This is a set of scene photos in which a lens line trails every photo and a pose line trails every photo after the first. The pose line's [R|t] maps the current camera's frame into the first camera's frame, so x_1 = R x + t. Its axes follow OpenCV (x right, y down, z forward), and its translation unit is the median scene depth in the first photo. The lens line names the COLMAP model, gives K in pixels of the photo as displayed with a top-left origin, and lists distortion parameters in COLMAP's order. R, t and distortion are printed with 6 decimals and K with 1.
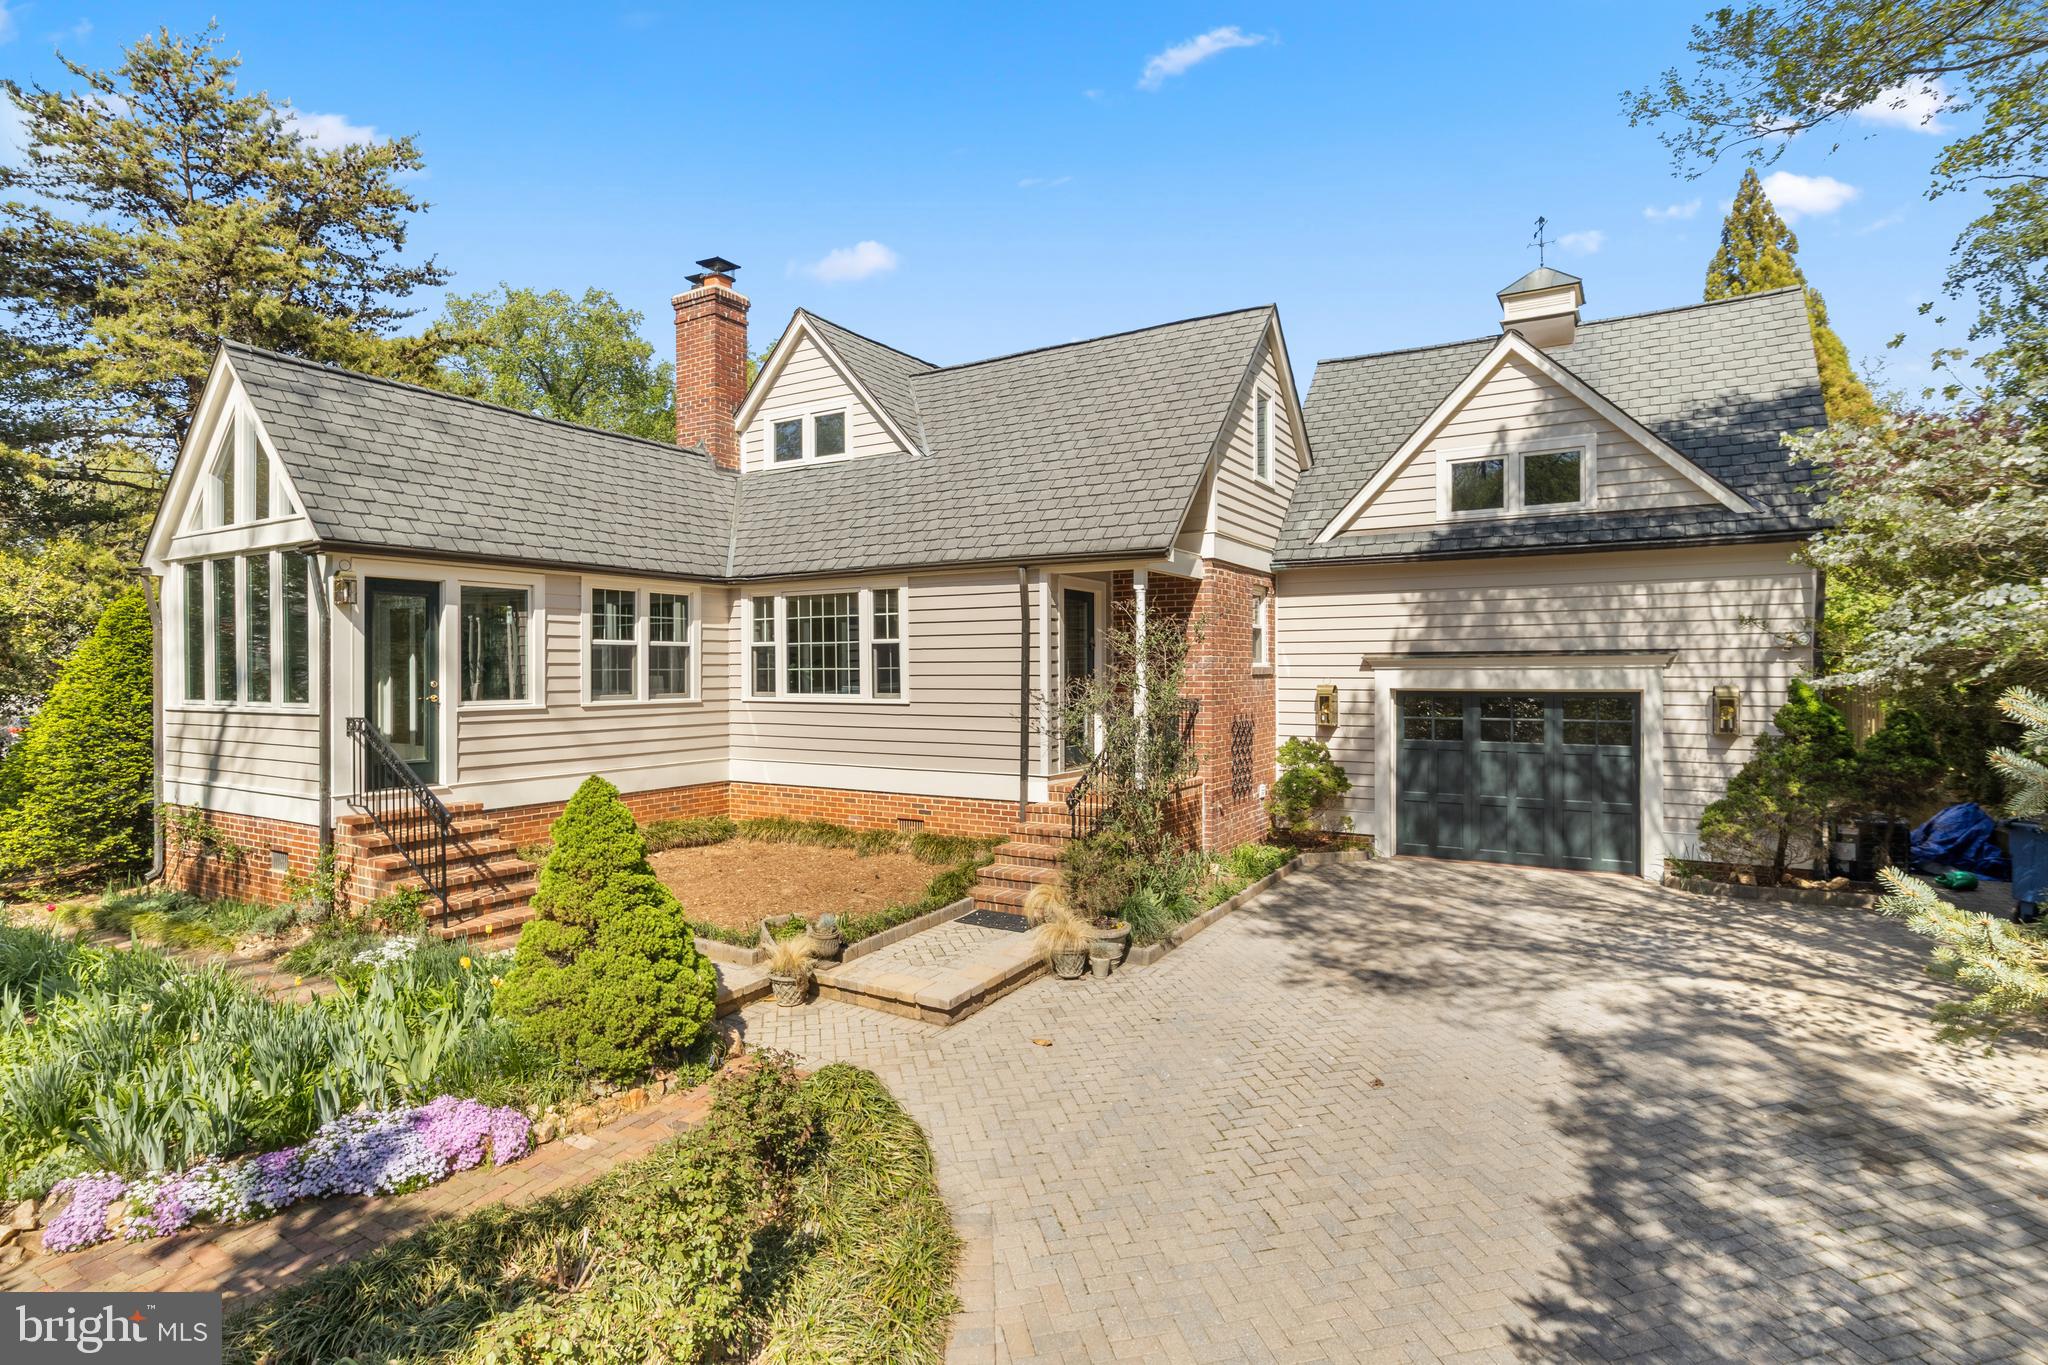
lens RADIAL K [[1020.0, 0, 1021.9], [0, 1020.0, 676.1], [0, 0, 1]] dist [-0.001907, -0.001098]
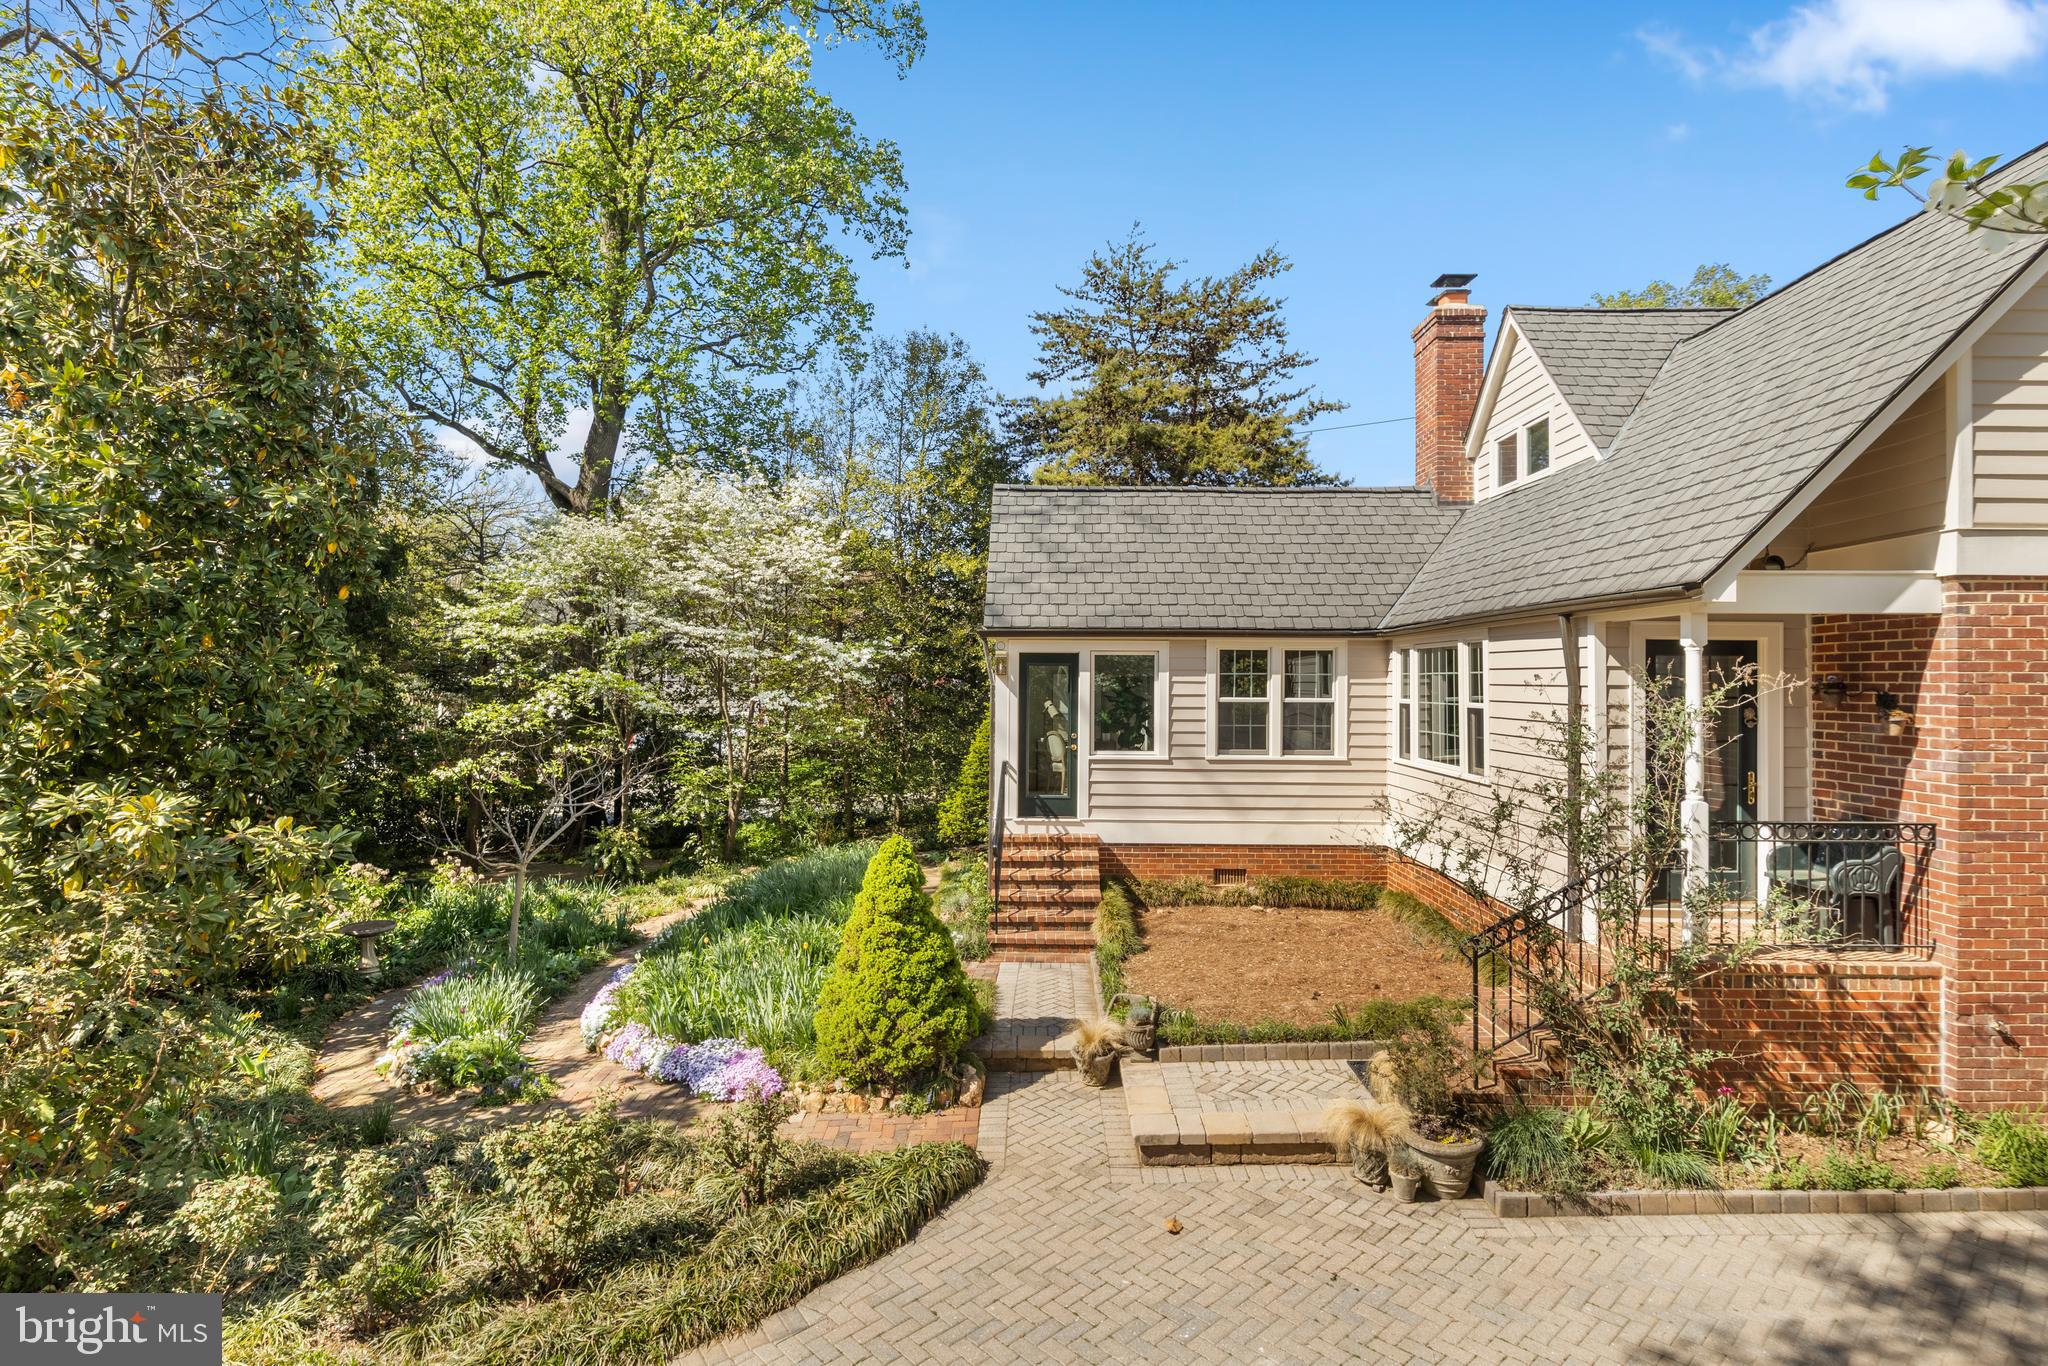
lens RADIAL K [[1020.0, 0, 1021.9], [0, 1020.0, 676.6], [0, 0, 1]] dist [-0.001907, -0.001098]
pose [[0.505130, 0.002829, -0.863039, 0.400840], [-0.014166, 0.999887, -0.005014, -0.049678], [0.862927, 0.014758, 0.505113, 0.278106]]
